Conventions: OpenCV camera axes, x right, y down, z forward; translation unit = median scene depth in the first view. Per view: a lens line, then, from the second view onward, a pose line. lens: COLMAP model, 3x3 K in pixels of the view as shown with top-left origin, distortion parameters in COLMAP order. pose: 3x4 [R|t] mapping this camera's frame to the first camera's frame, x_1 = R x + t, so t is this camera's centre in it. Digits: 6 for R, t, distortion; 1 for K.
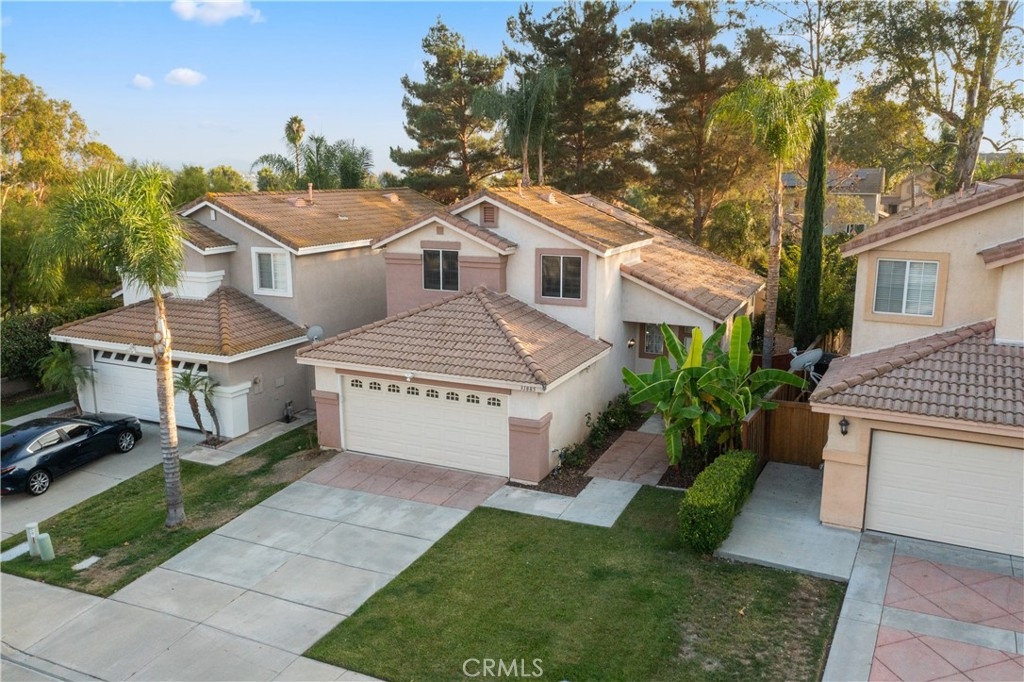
lens RADIAL K [[807.0, 0, 512.0], [0, 807.0, 341.0], [0, 0, 1]] dist [-0.008715, 0.002622]
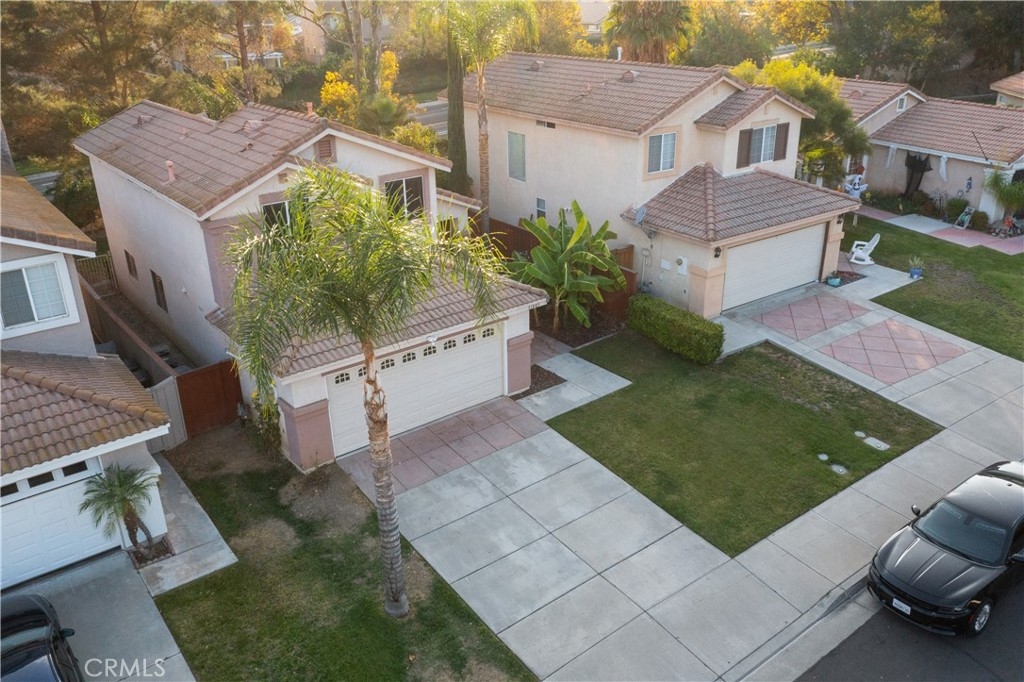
lens RADIAL K [[807.0, 0, 512.0], [0, 807.0, 341.0], [0, 0, 1]] dist [-0.008715, 0.002622]
pose [[0.456673, -0.365978, 0.810870, -0.768752], [0.195218, 0.930473, 0.310015, -0.206925], [-0.867951, 0.016720, 0.496368, 0.420884]]
